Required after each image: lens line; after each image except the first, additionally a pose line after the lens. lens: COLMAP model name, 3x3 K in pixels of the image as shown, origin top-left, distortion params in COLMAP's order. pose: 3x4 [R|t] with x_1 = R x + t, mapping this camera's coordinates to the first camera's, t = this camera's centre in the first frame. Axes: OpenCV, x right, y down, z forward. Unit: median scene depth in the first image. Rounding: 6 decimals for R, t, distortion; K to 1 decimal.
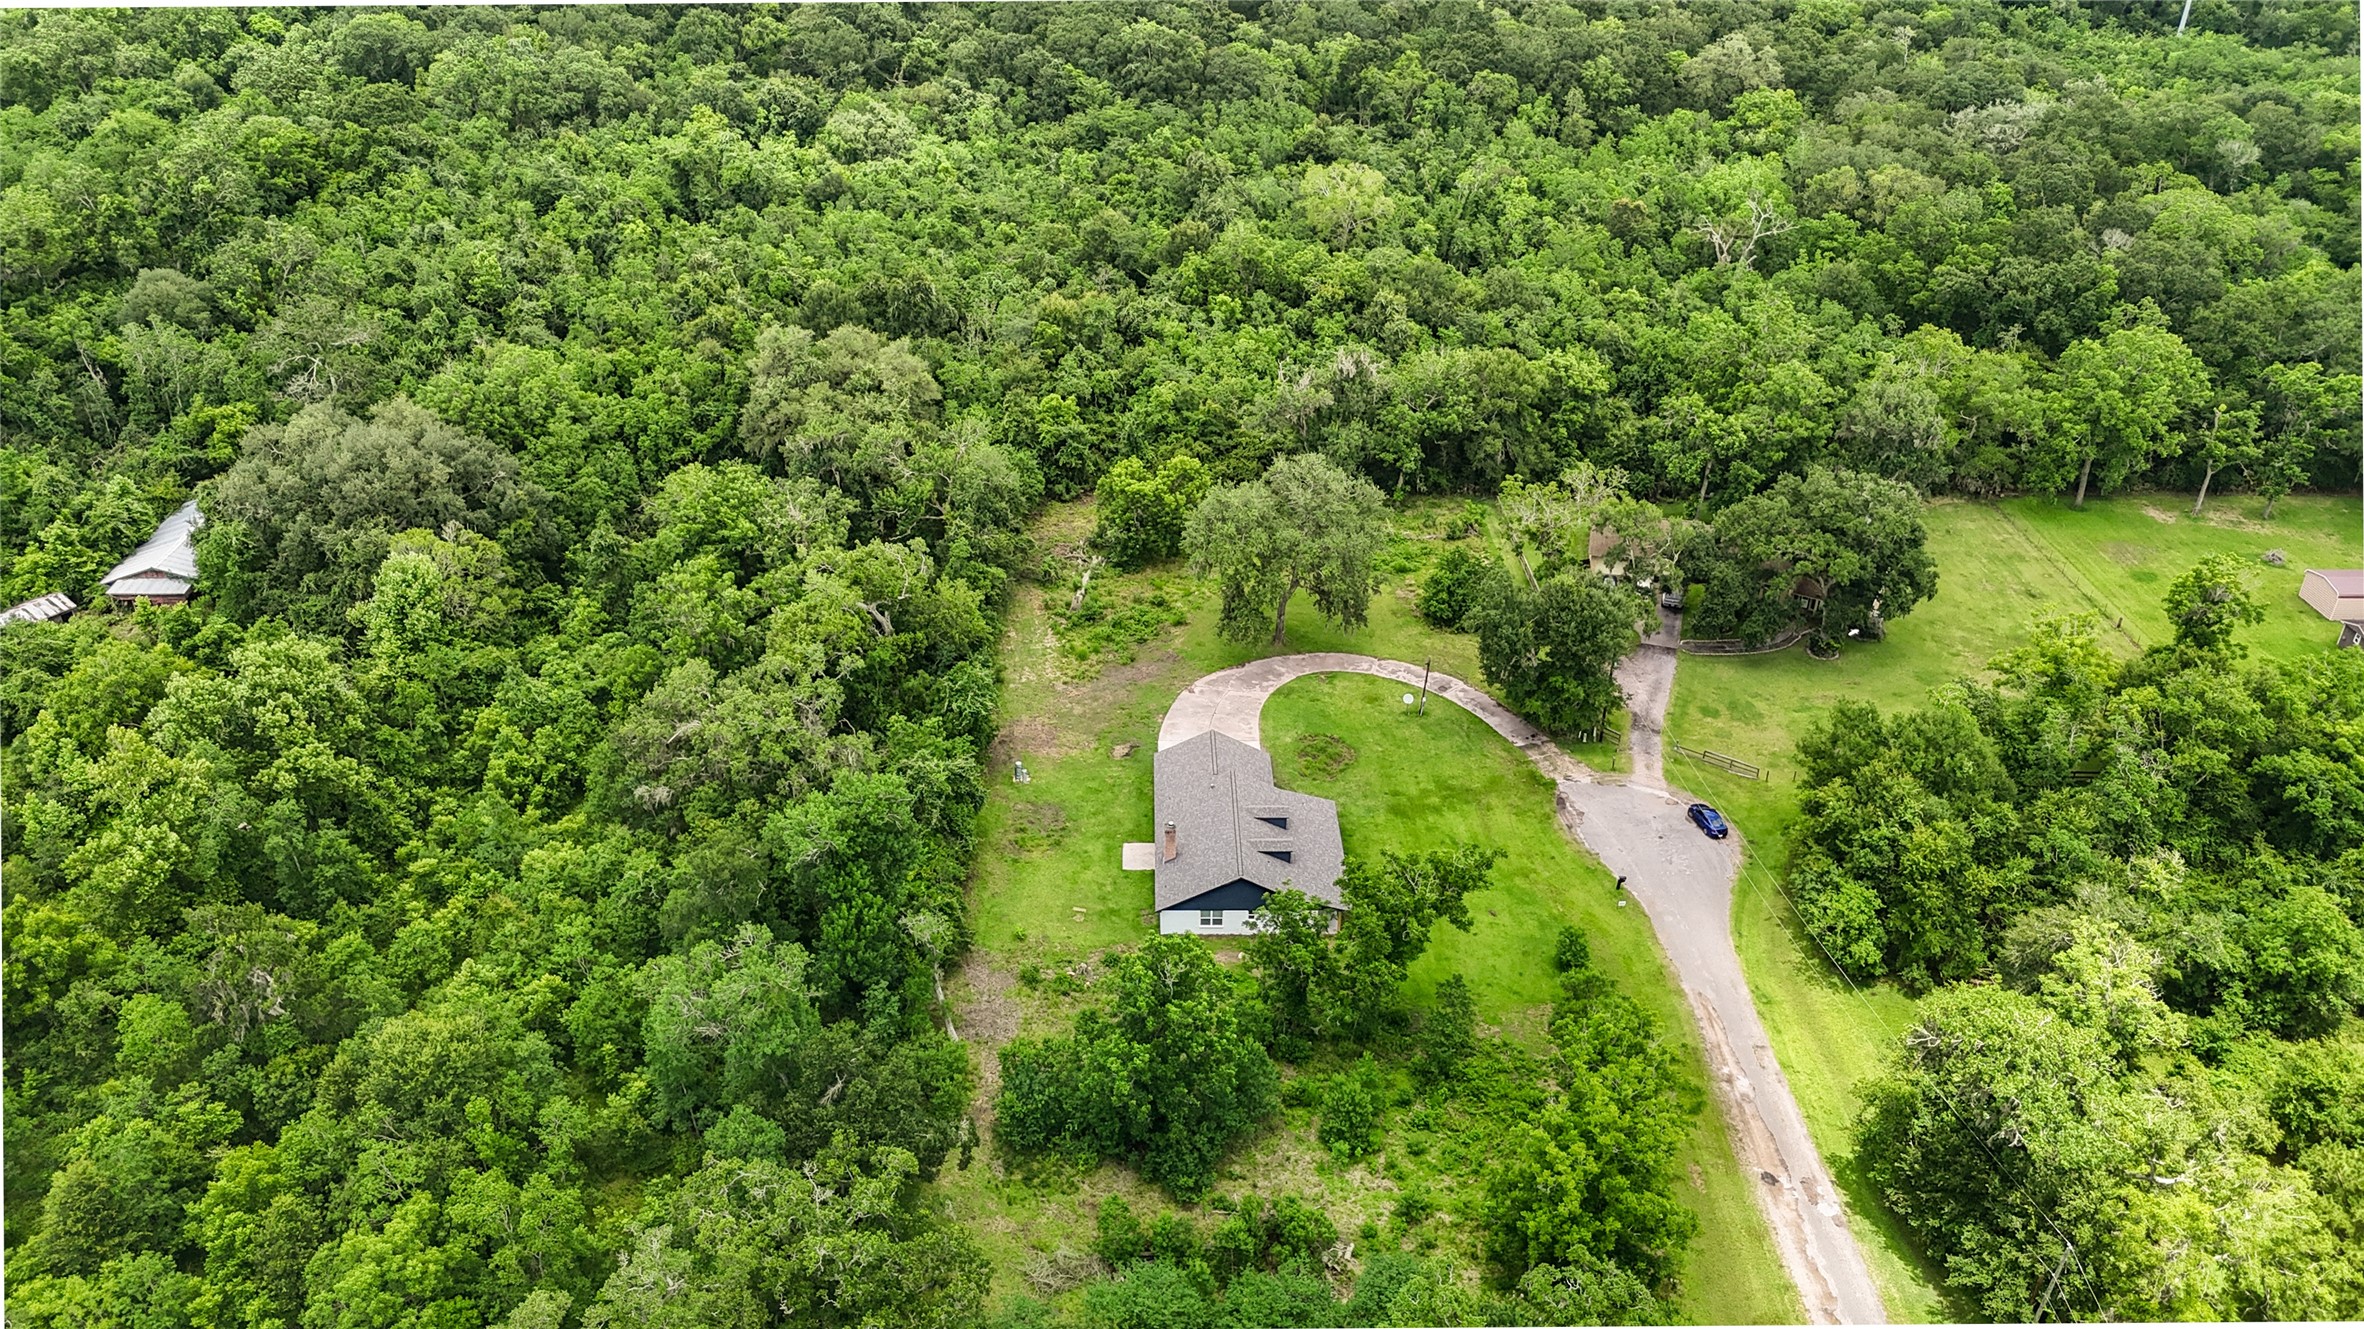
lens RADIAL K [[1731.5, 0, 1177.4], [0, 1731.5, 656.3], [0, 0, 1]] dist [0.044534, -0.025322]
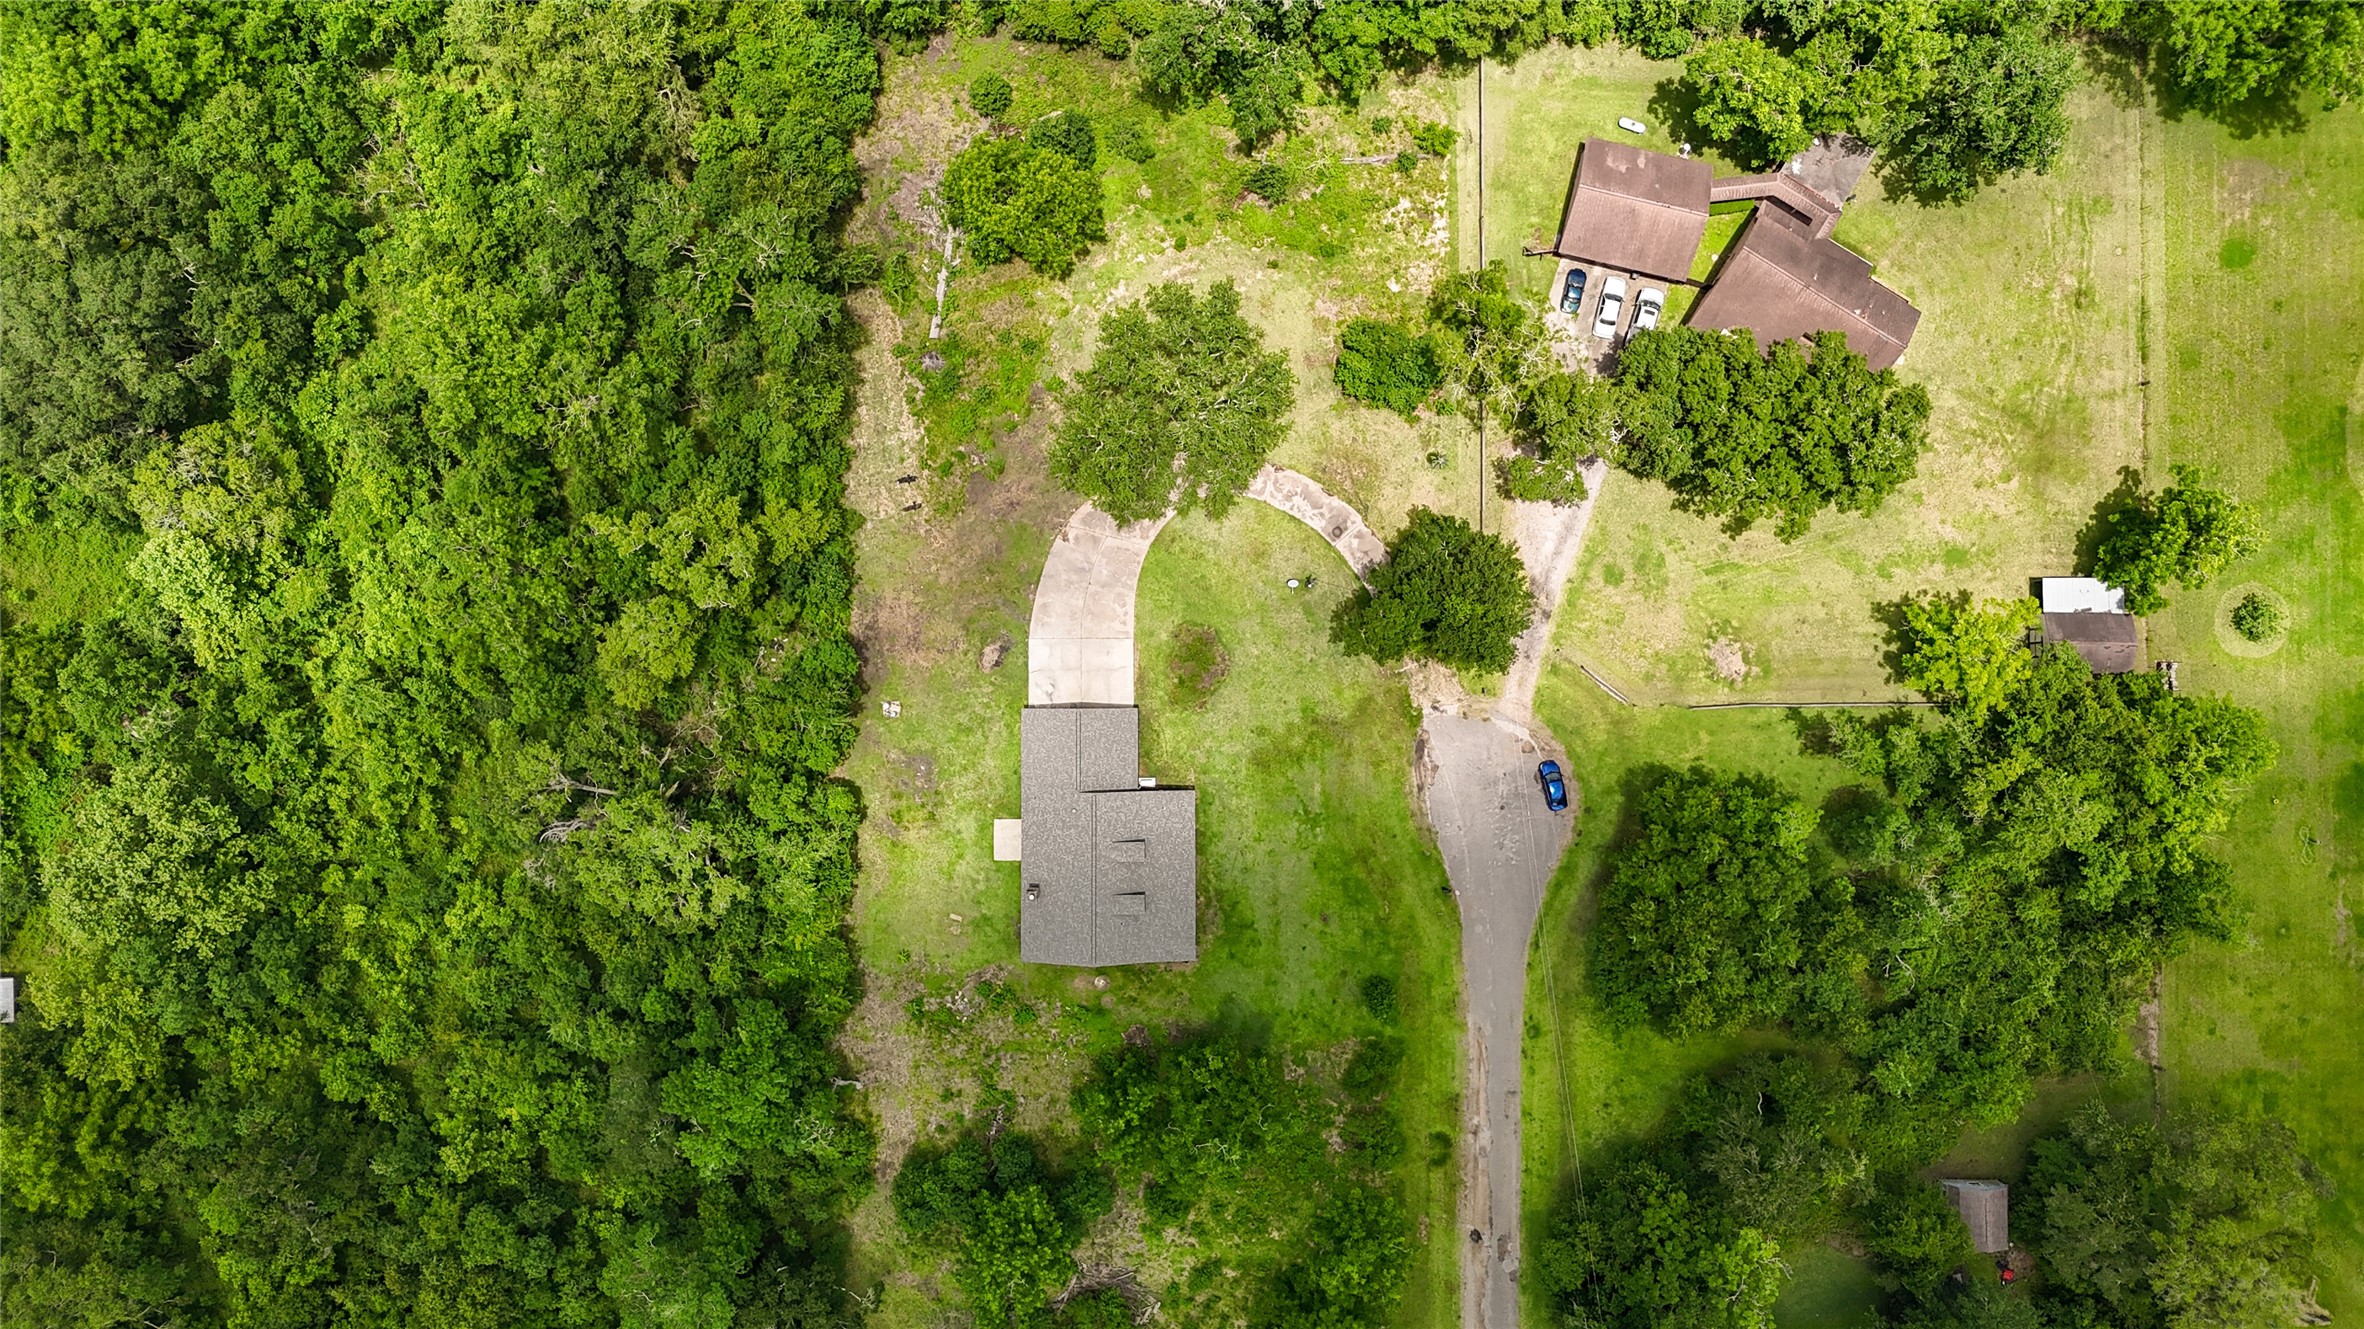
lens RADIAL K [[1731.5, 0, 1189.6], [0, 1731.5, 650.0], [0, 0, 1]] dist [0.044534, -0.025322]
pose [[0.999829, 0.014848, -0.011059, 0.087843], [0.001789, 0.517023, 0.855970, -0.758163], [0.018427, -0.855843, 0.516907, 0.478744]]
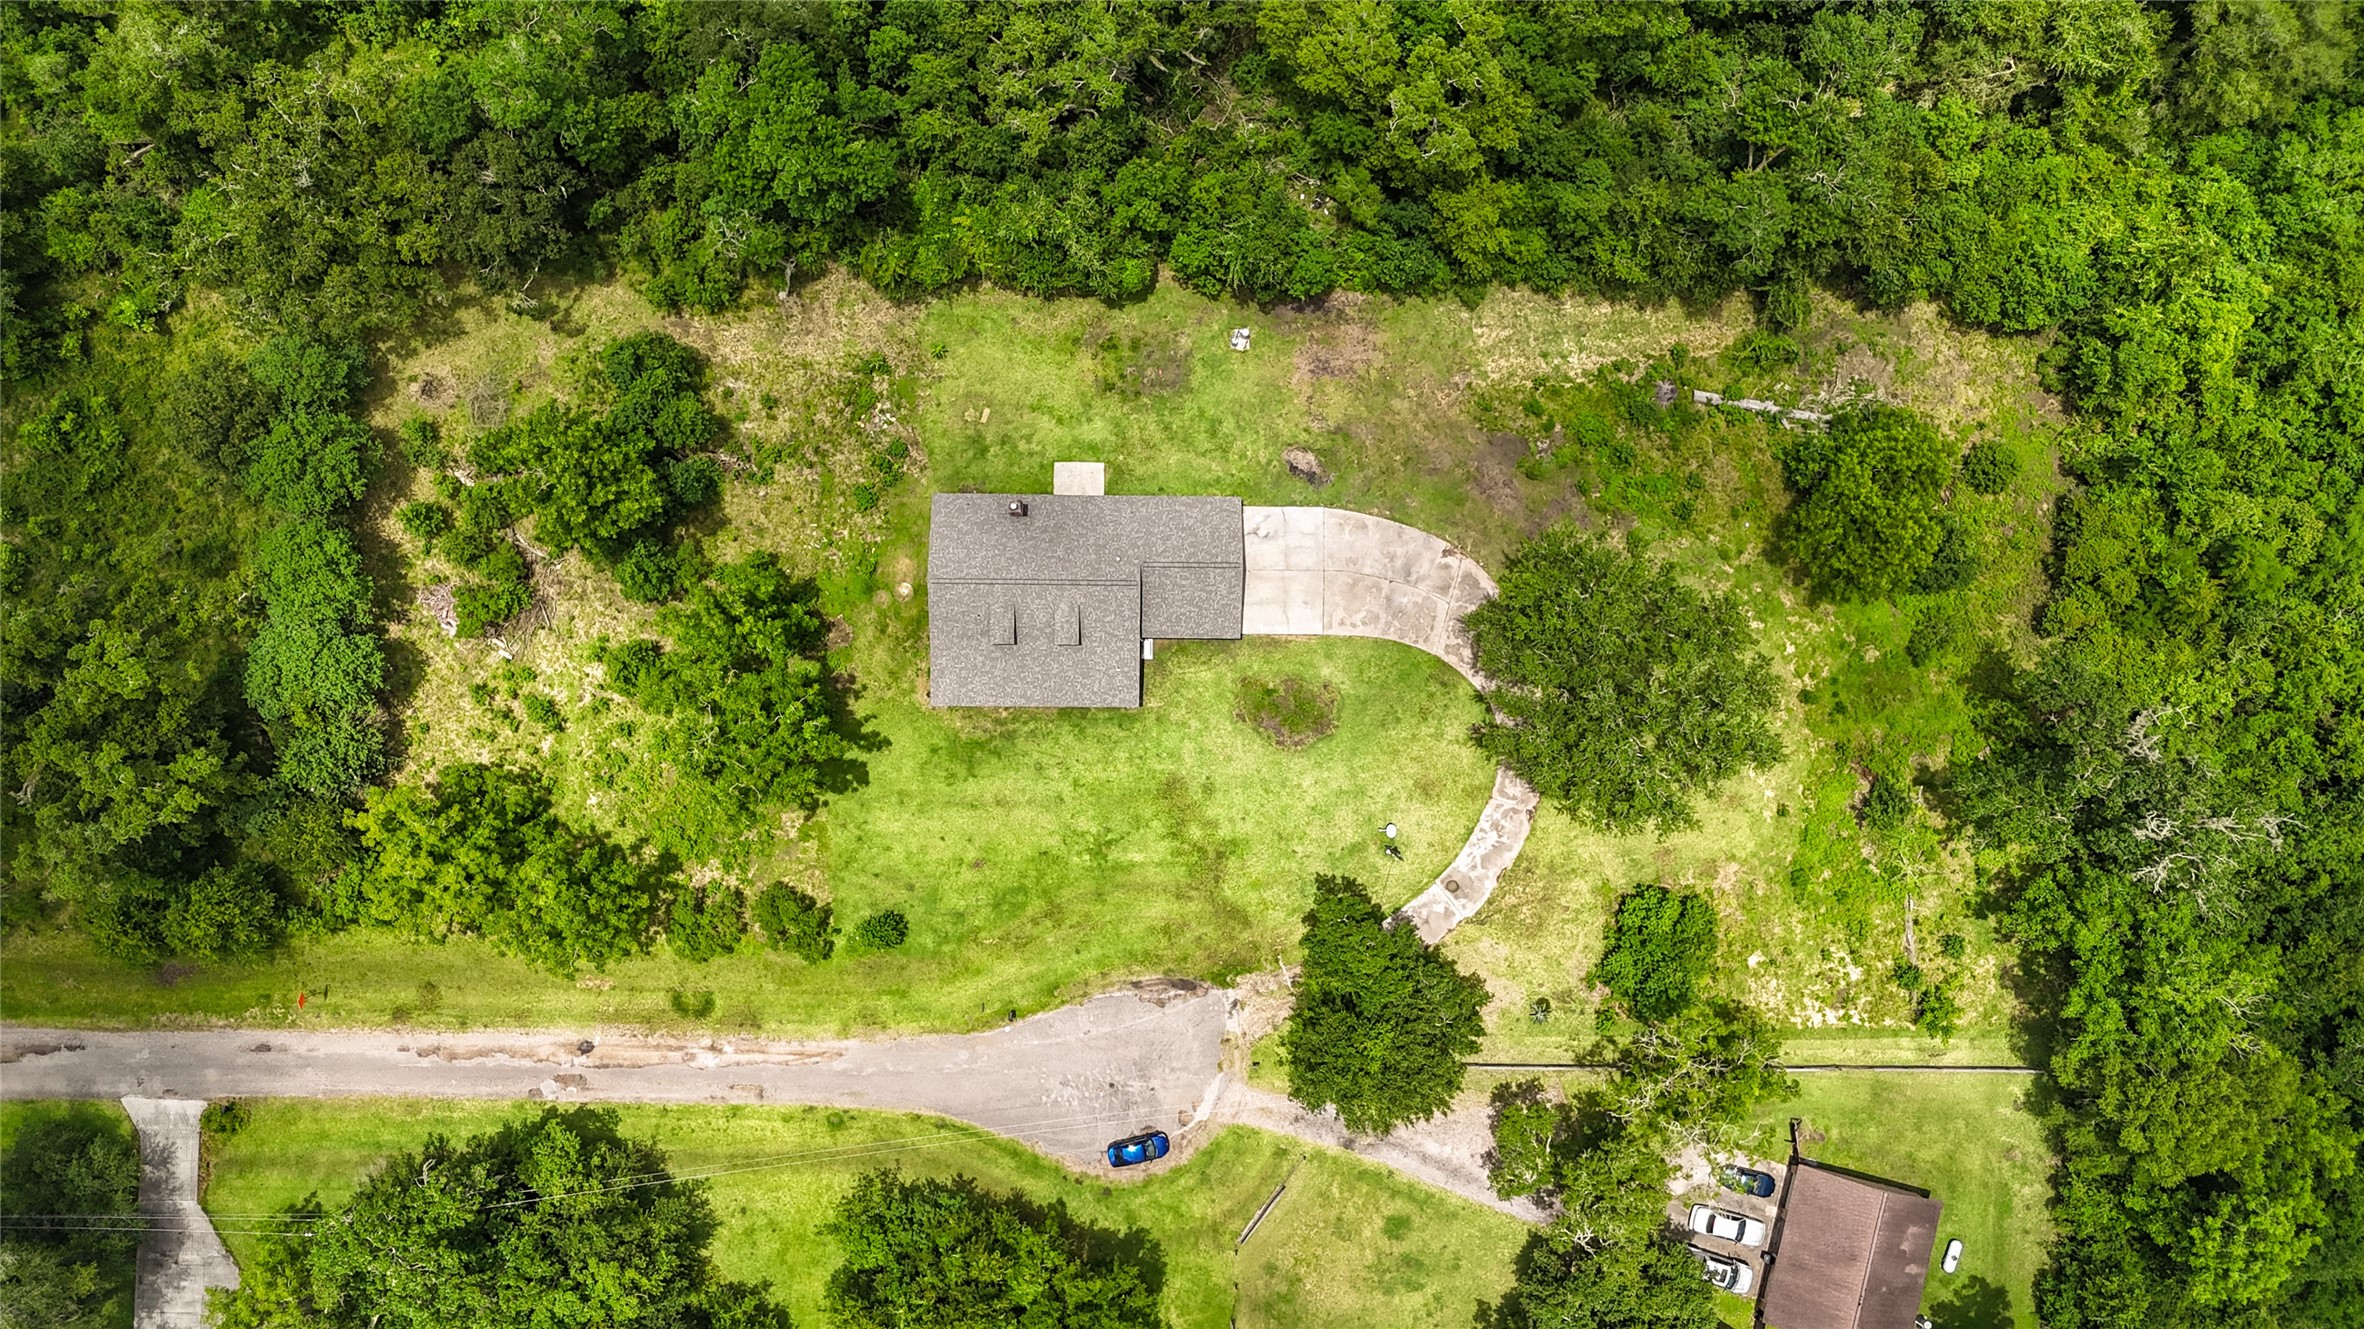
lens RADIAL K [[1731.5, 0, 1159.5], [0, 1731.5, 664.7], [0, 0, 1]] dist [0.044534, -0.025322]
pose [[-0.025457, 0.999051, -0.035353, 0.089331], [-0.521991, 0.016876, 0.852784, -0.575129], [0.852571, 0.040163, 0.521066, 0.506332]]
